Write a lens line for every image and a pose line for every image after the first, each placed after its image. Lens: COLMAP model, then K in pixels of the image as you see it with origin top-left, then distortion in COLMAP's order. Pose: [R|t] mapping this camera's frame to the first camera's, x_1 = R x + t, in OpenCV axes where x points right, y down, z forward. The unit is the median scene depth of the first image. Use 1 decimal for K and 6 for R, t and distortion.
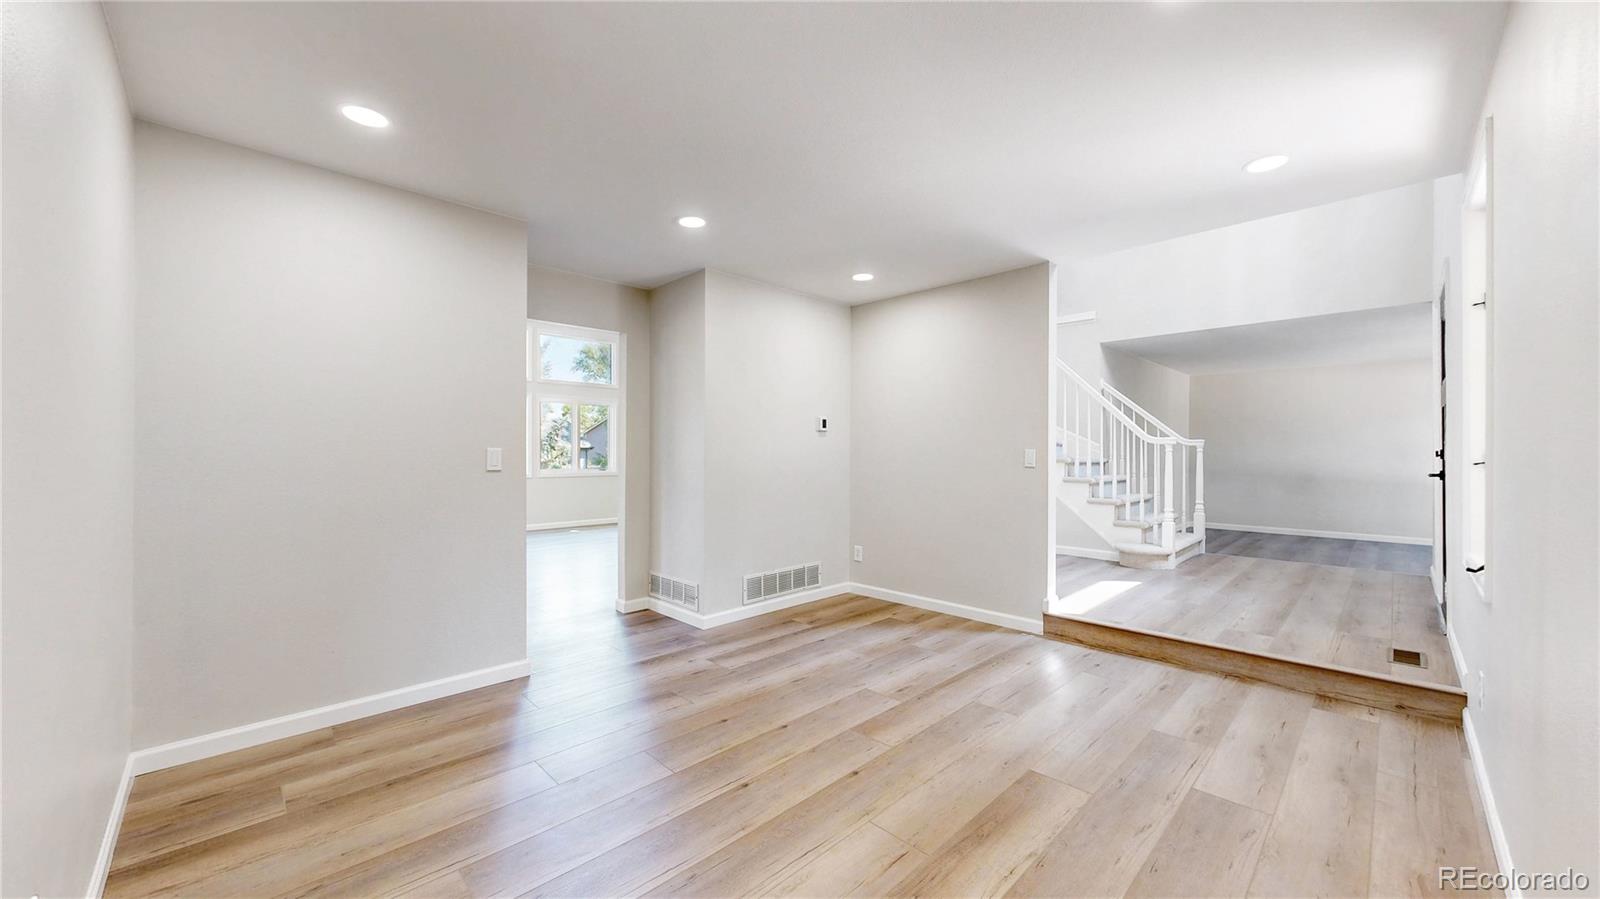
lens RADIAL K [[588.6, 0, 802.7], [0, 588.6, 453.3], [0, 0, 1]] dist [0.000159, -0.000093]
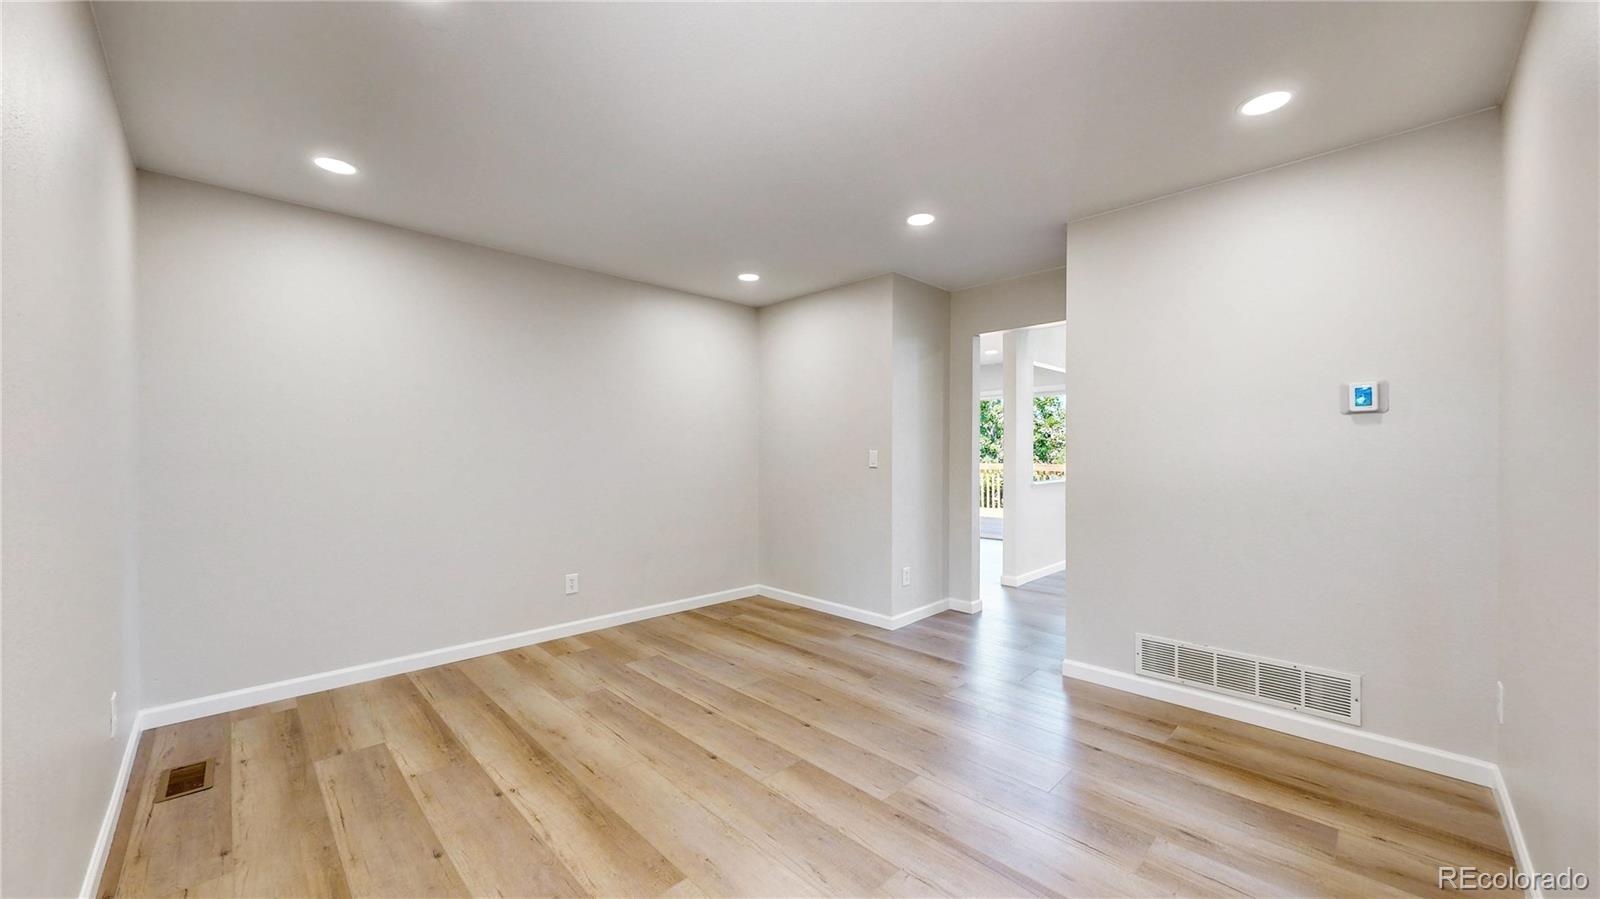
lens RADIAL K [[588.6, 0, 802.8], [0, 588.6, 447.2], [0, 0, 1]] dist [0.000159, -0.000093]
pose [[0.004403, -0.005149, -0.999977, 0.955728], [-0.002798, 0.999983, -0.005161, -0.011315], [0.999986, 0.002821, 0.004388, 0.952916]]
